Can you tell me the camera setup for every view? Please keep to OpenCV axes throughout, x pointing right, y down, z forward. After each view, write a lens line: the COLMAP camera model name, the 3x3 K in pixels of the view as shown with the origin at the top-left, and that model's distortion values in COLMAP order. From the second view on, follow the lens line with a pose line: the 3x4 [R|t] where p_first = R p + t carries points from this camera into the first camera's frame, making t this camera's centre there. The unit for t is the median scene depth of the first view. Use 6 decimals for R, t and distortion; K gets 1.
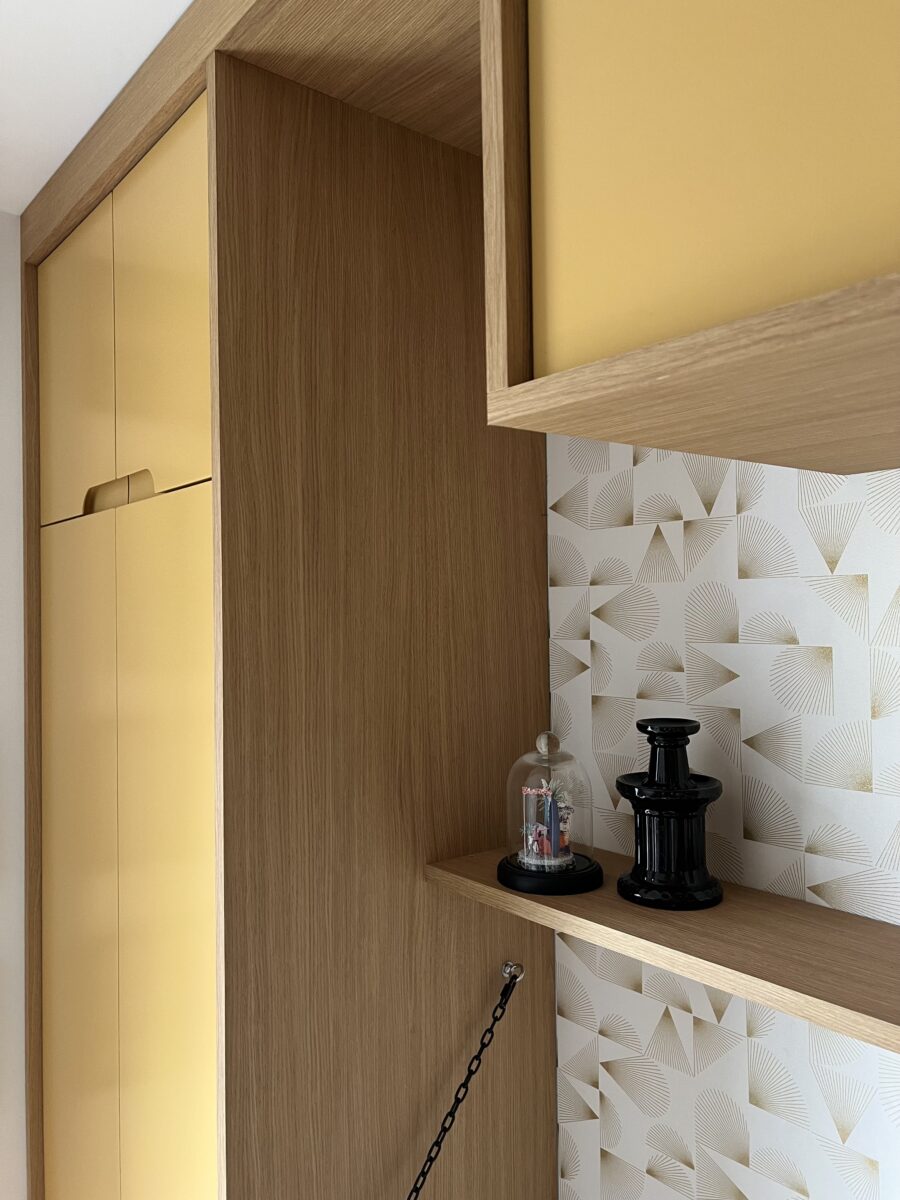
lens RADIAL K [[903.3, 0, 450.0], [0, 903.3, 600.0], [0, 0, 1]] dist [0.060367, -0.057894]
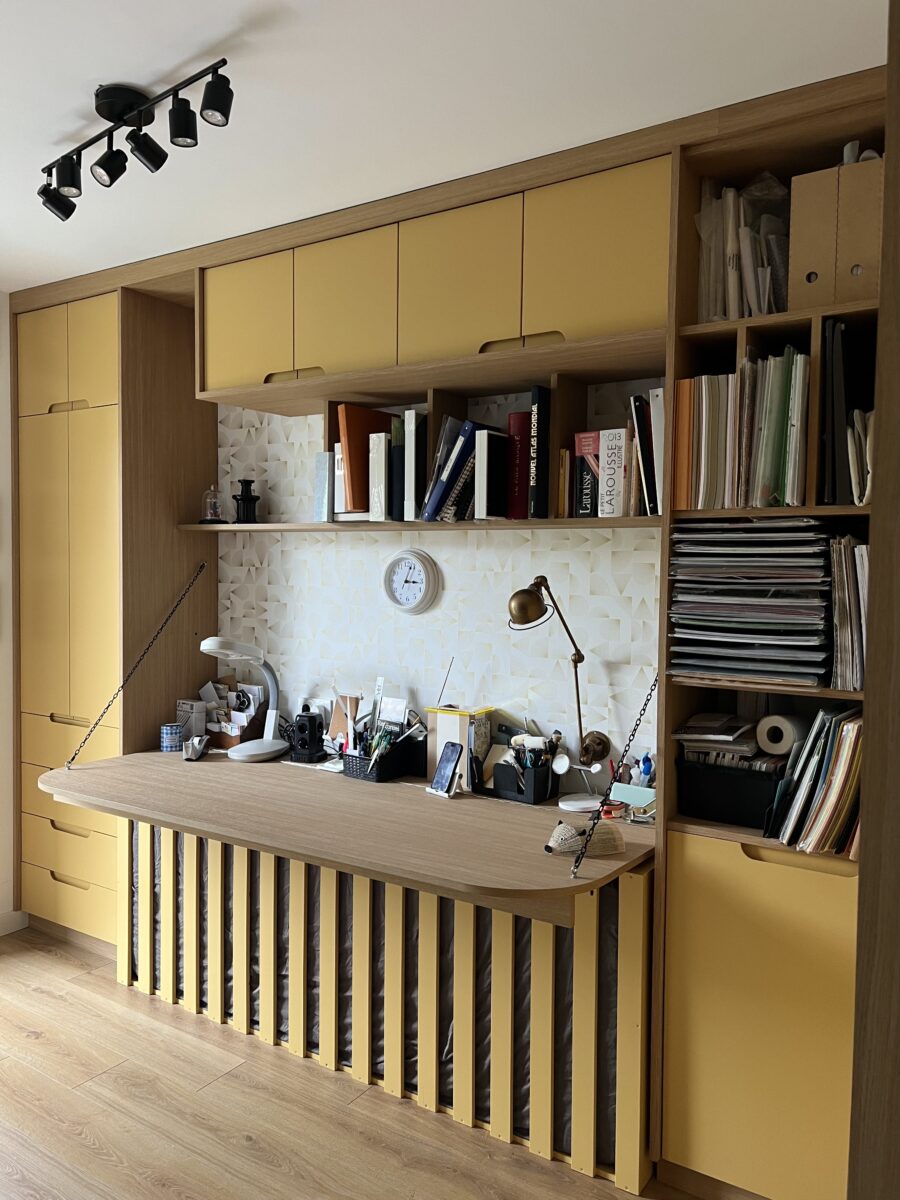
lens RADIAL K [[903.3, 0, 450.0], [0, 903.3, 600.0], [0, 0, 1]] dist [0.060367, -0.057894]
pose [[0.954609, 0.011436, 0.297642, -0.062955], [-0.028632, 0.998158, 0.053479, 0.383013], [-0.296482, -0.059574, 0.953179, -2.702779]]
